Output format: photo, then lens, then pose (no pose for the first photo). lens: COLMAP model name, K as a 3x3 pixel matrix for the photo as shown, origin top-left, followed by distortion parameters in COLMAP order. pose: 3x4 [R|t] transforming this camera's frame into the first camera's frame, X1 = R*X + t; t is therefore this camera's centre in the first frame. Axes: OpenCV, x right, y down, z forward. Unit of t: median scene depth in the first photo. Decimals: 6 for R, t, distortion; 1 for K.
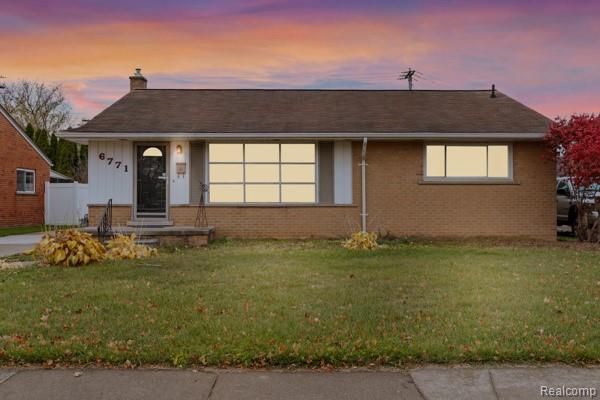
lens RADIAL K [[551.5, 0, 300.1], [0, 551.5, 200.9], [0, 0, 1]] dist [0.021429, 0.000000]
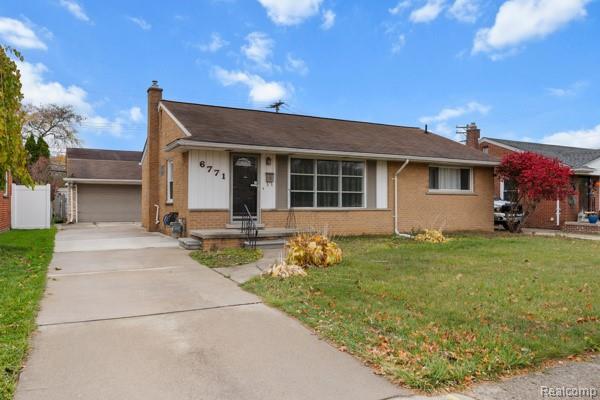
lens RADIAL K [[464.0, 0, 300.5], [0, 464.0, 200.5], [0, 0, 1]] dist [-0.000190, 0.001665]
pose [[0.883827, 0.008377, 0.467739, -0.610809], [-0.003667, 0.999933, -0.010980, -0.000795], [-0.467800, 0.007989, 0.883799, 0.113619]]
